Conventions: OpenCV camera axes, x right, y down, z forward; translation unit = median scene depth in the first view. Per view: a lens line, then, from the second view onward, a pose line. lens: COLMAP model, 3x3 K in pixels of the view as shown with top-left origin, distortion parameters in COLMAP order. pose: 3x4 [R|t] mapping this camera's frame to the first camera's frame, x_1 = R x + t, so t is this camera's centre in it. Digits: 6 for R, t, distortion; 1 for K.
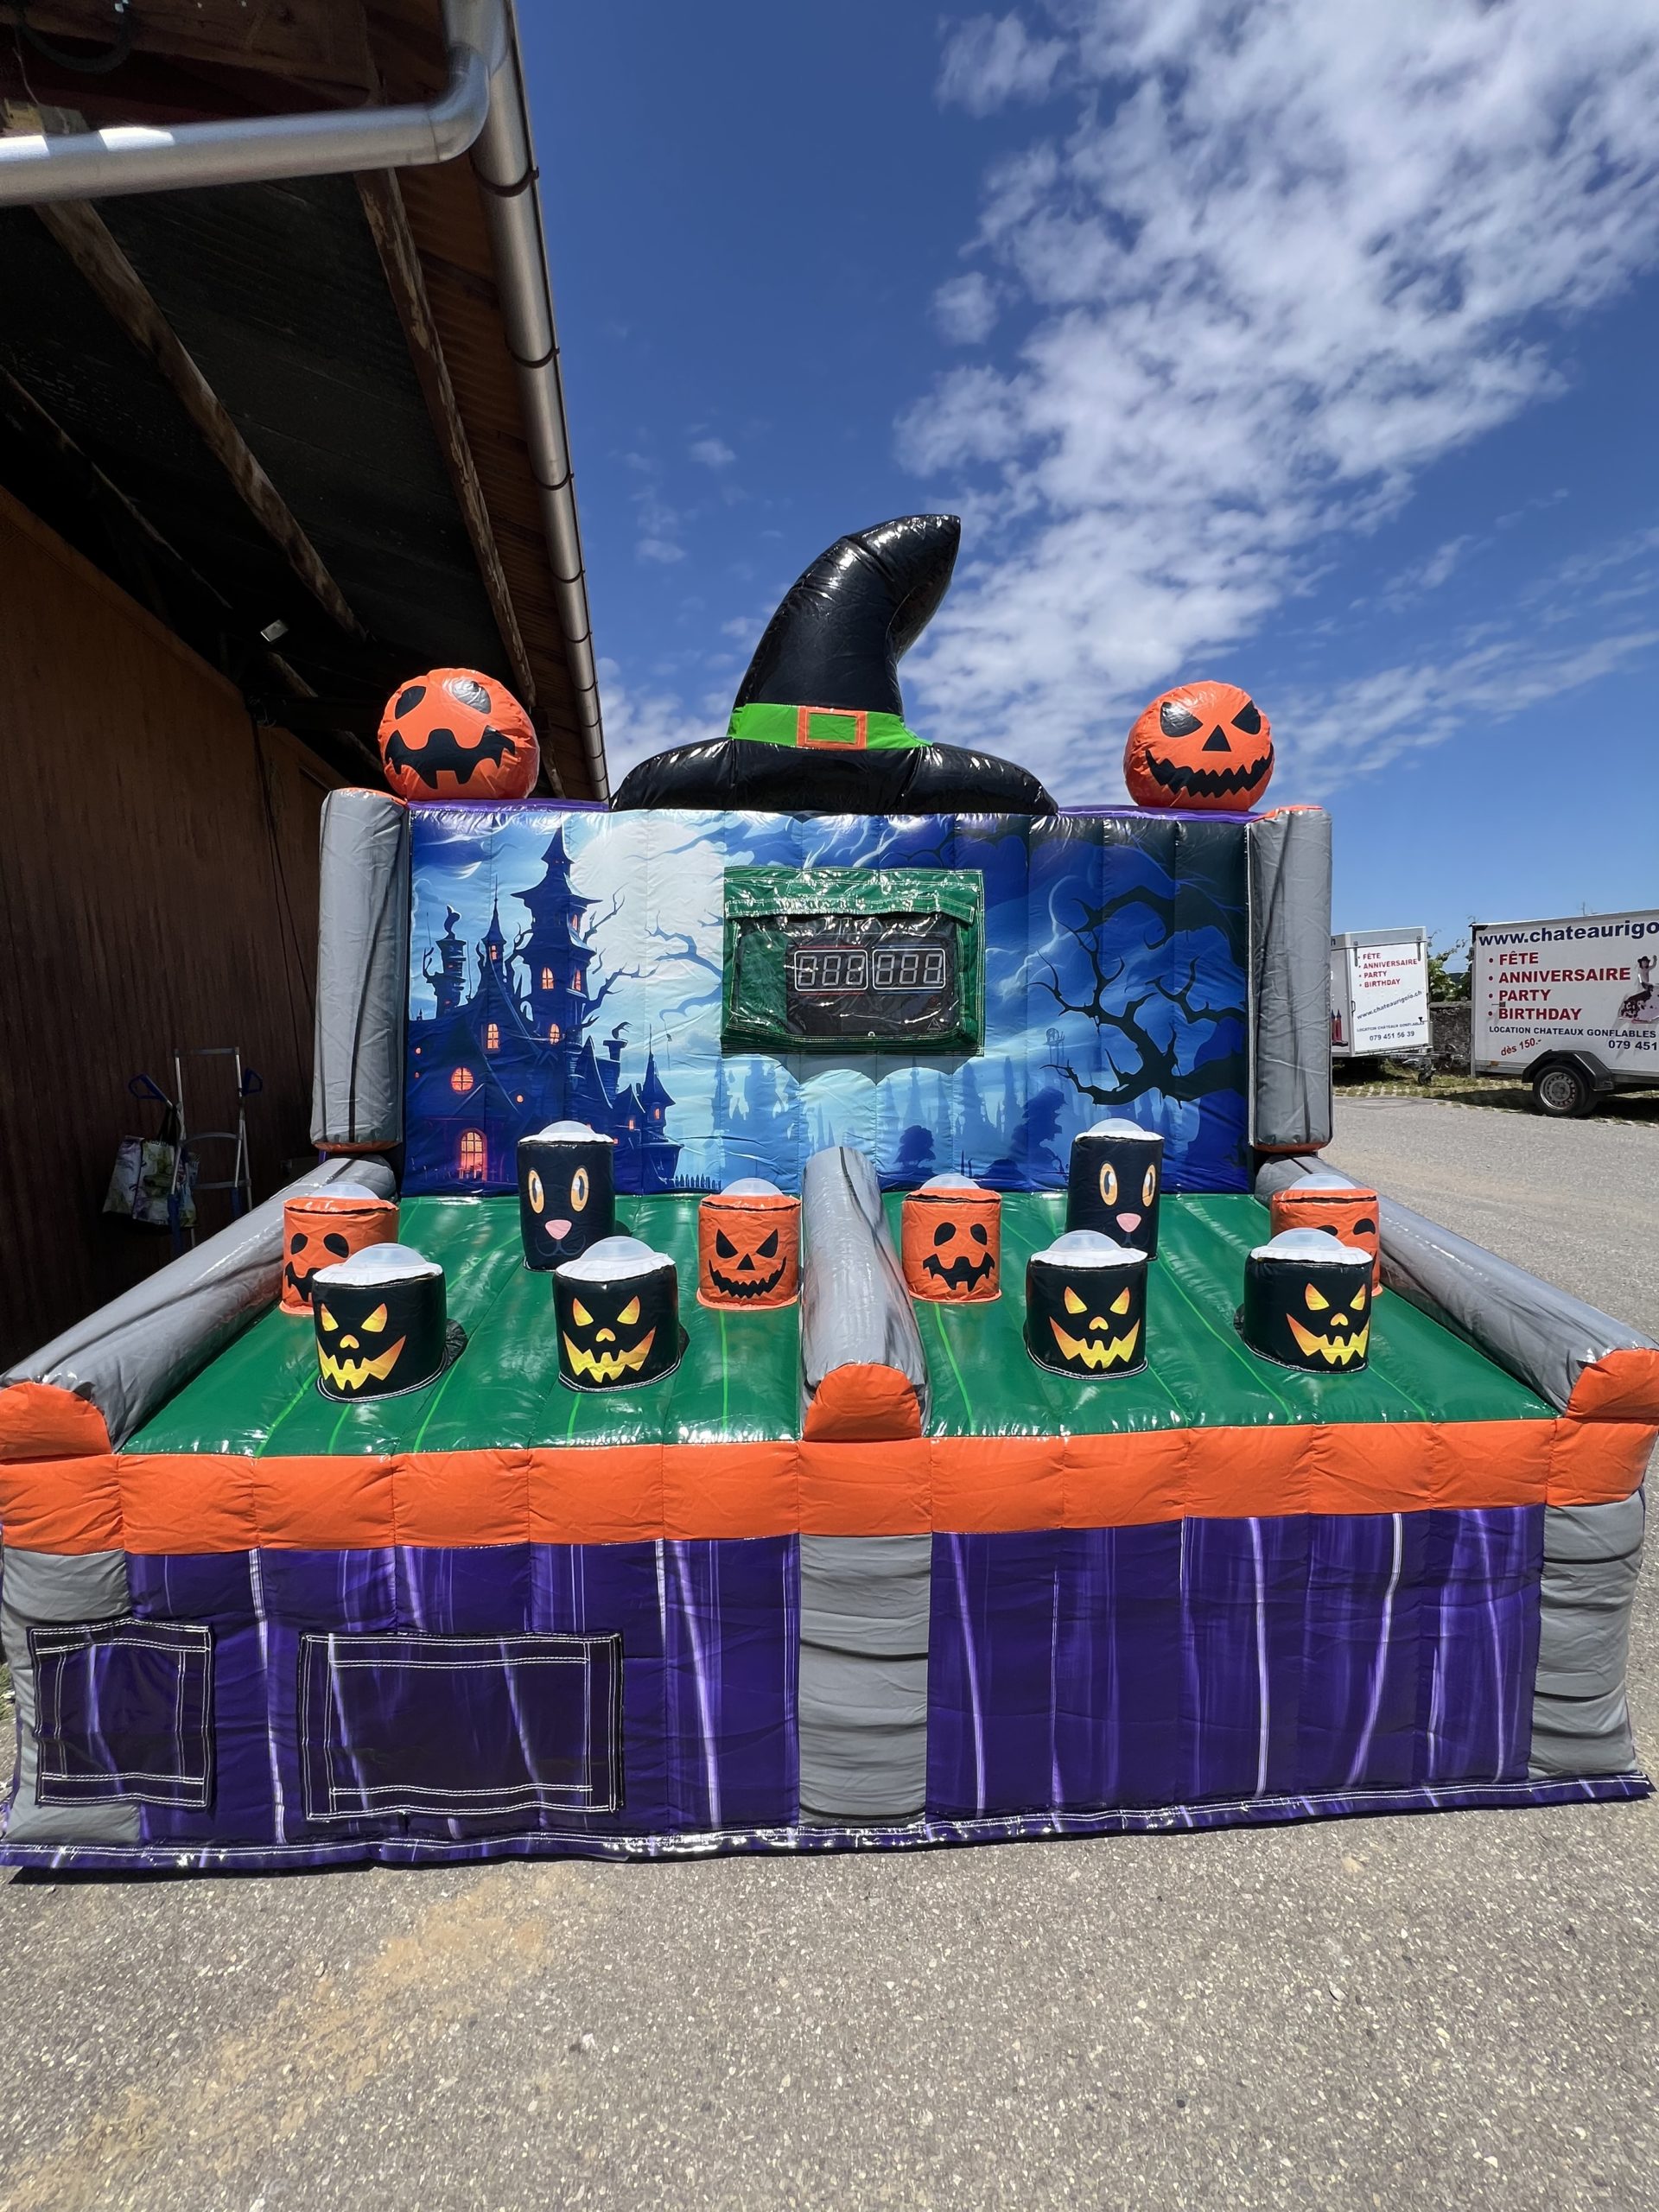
lens RADIAL K [[886.8, 0, 836.2], [0, 886.8, 1094.8], [0, 0, 1]] dist [0.001317, -0.000126]
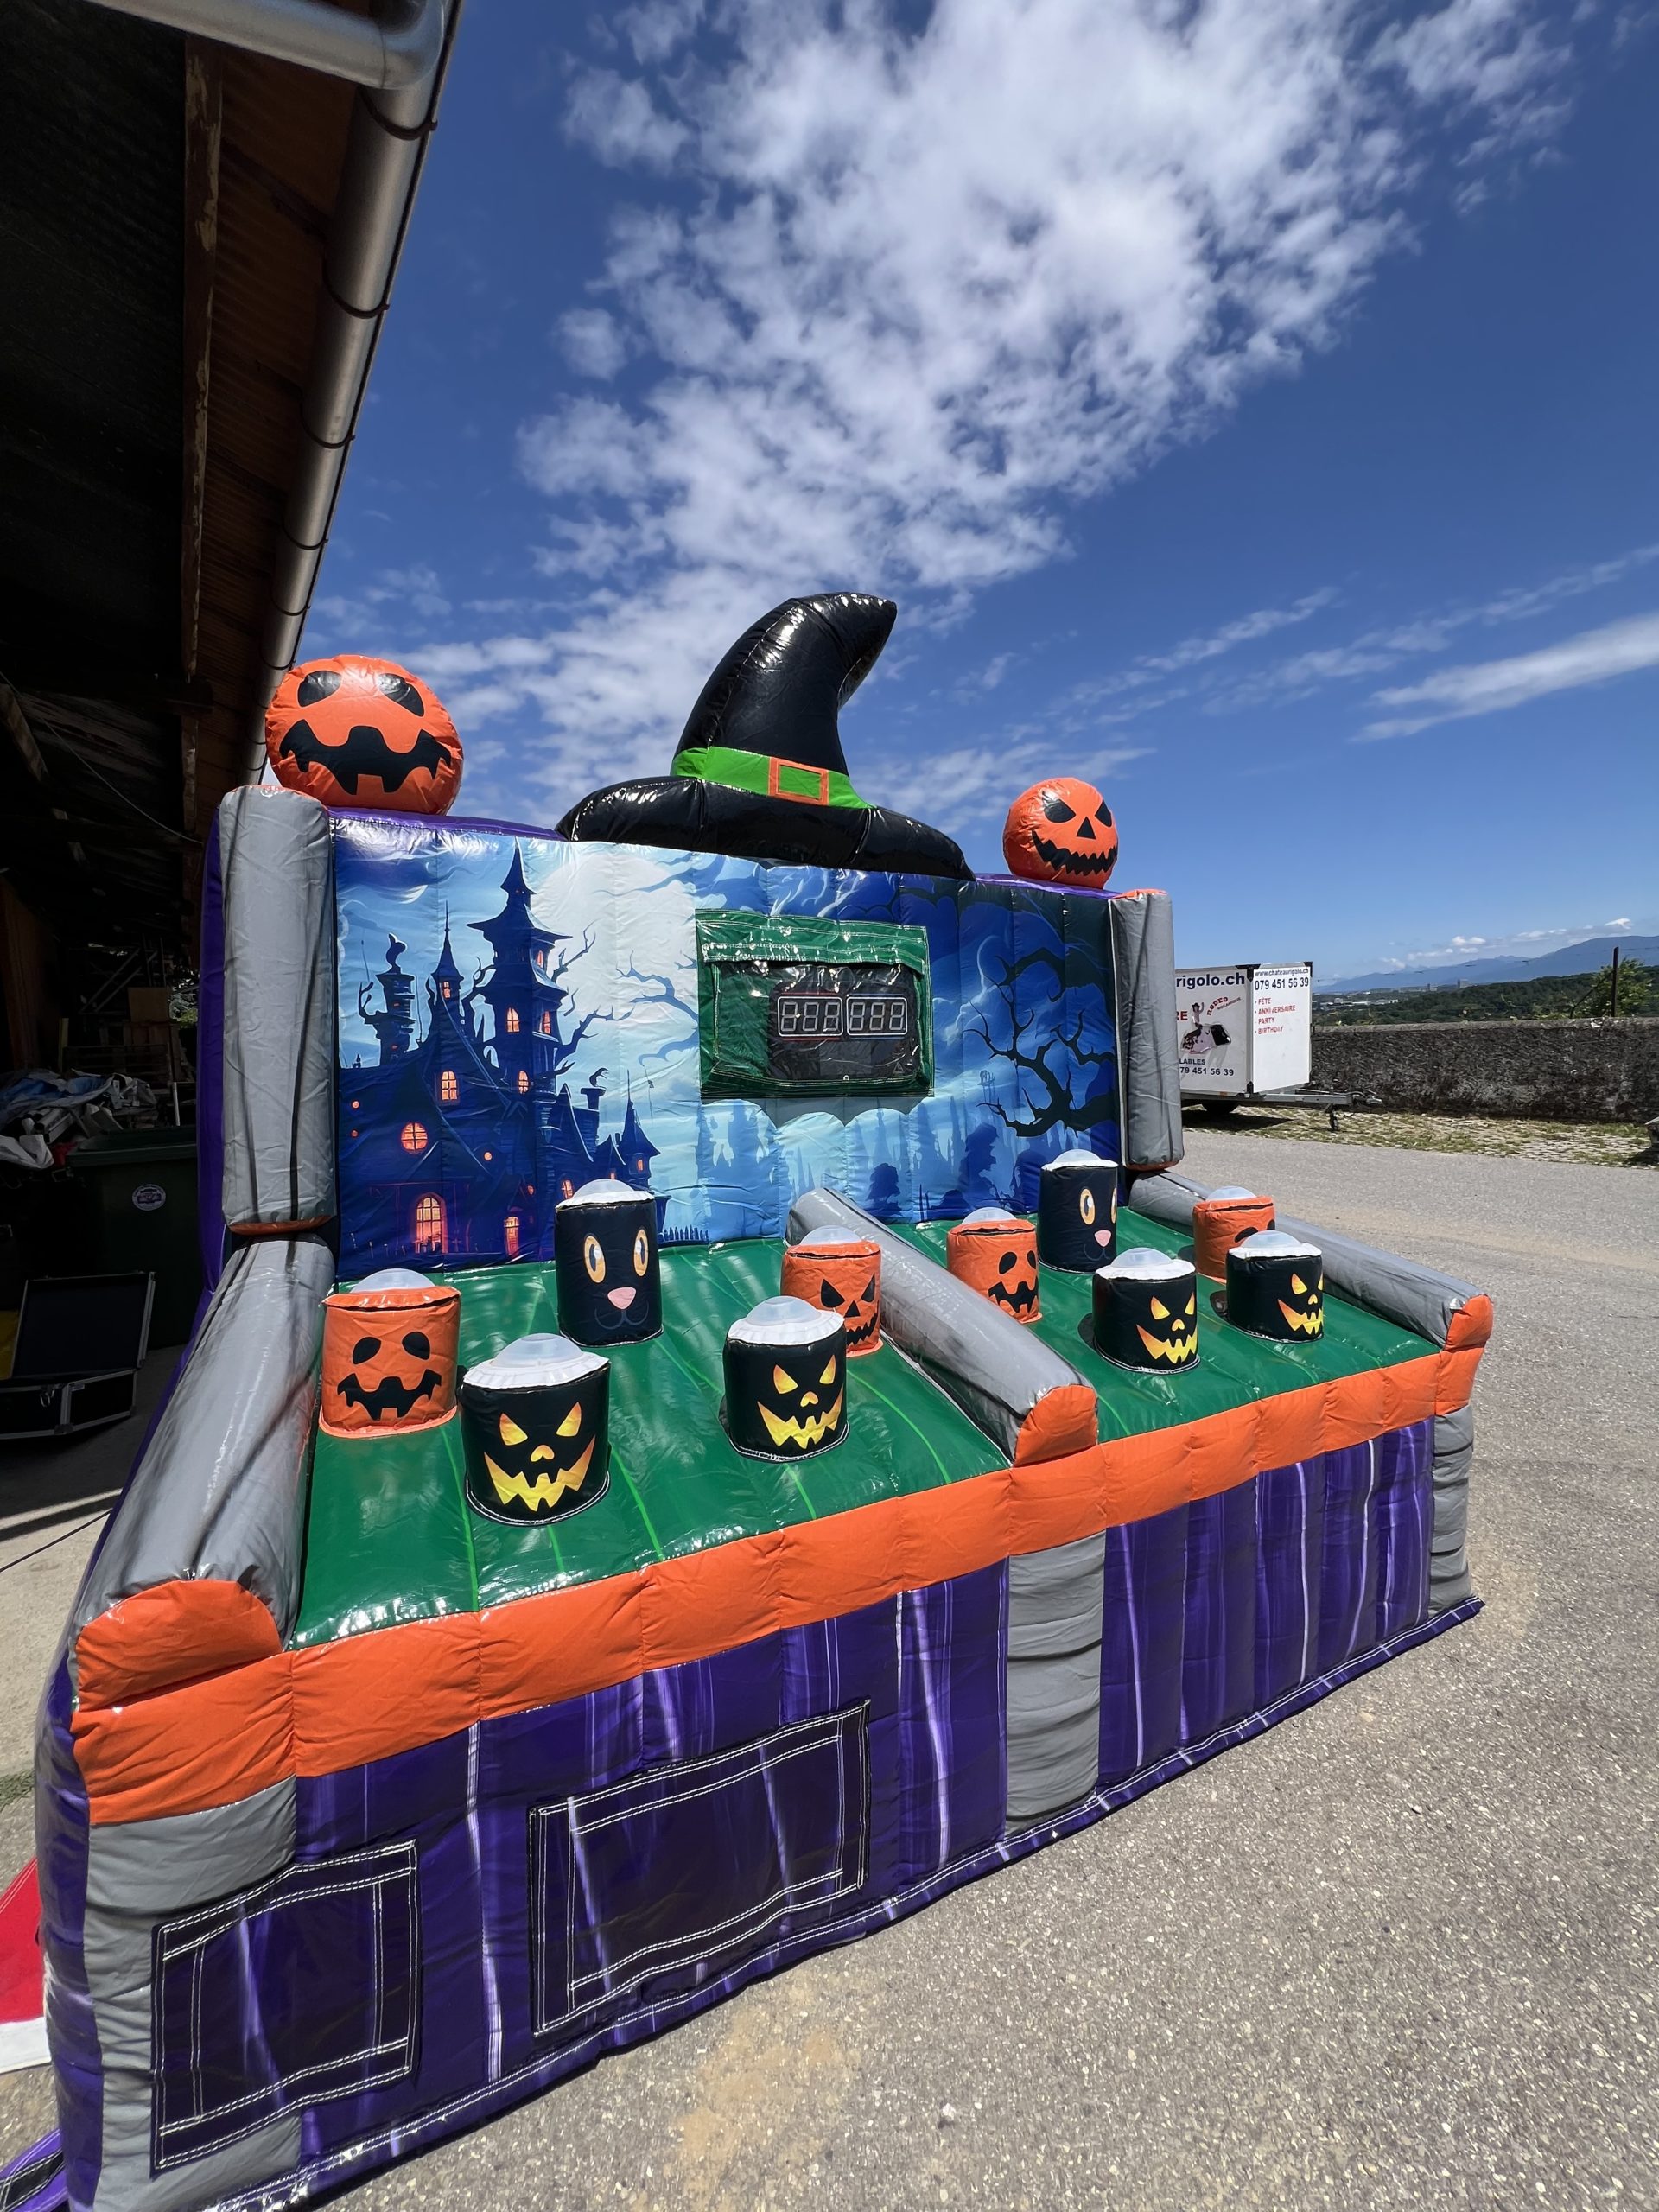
lens RADIAL K [[883.6, 0, 832.5], [0, 883.6, 1092.1], [0, 0, 1]] dist [-0.001652, 0.000535]
pose [[0.916489, -0.018354, 0.399638, -0.389020], [0.030942, 0.999207, -0.025069, -0.025979], [-0.398861, 0.035341, 0.916330, 0.054837]]
